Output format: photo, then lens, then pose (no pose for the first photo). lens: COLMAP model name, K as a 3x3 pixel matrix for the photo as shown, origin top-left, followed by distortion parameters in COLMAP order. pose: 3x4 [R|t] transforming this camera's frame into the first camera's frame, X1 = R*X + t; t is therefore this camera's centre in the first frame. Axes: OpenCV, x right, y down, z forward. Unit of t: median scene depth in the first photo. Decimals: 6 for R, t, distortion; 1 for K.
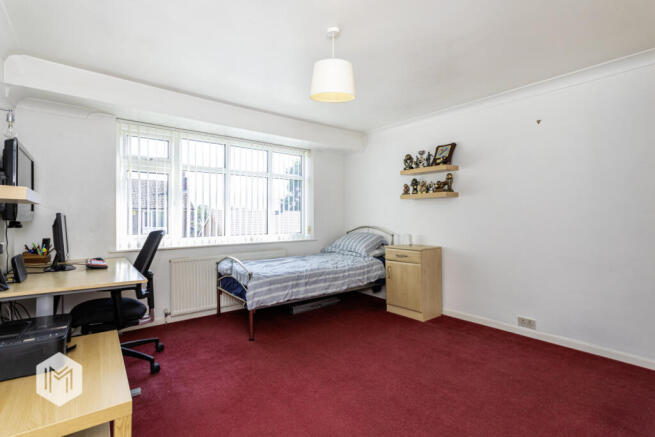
lens RADIAL K [[308.2, 0, 327.5], [0, 308.2, 218.5], [0, 0, 1]] dist [0.000607, 0.000290]
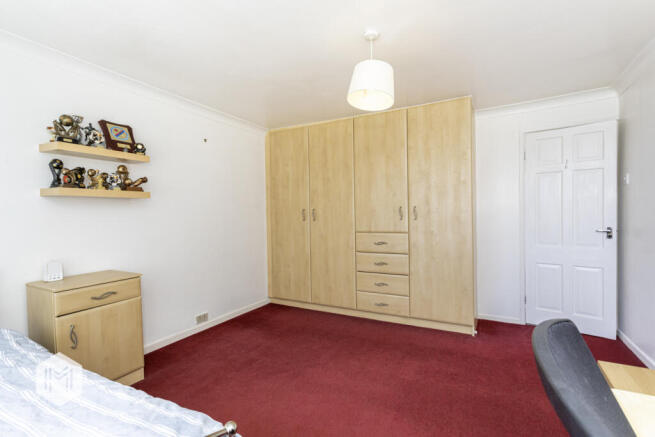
lens RADIAL K [[308.2, 0, 327.5], [0, 308.2, 218.5], [0, 0, 1]] dist [0.000607, 0.000290]
pose [[-0.391019, -0.004949, 0.920369, -0.458012], [0.022354, 0.999639, 0.014872, -0.022224], [-0.920111, 0.026389, -0.390768, 0.841589]]
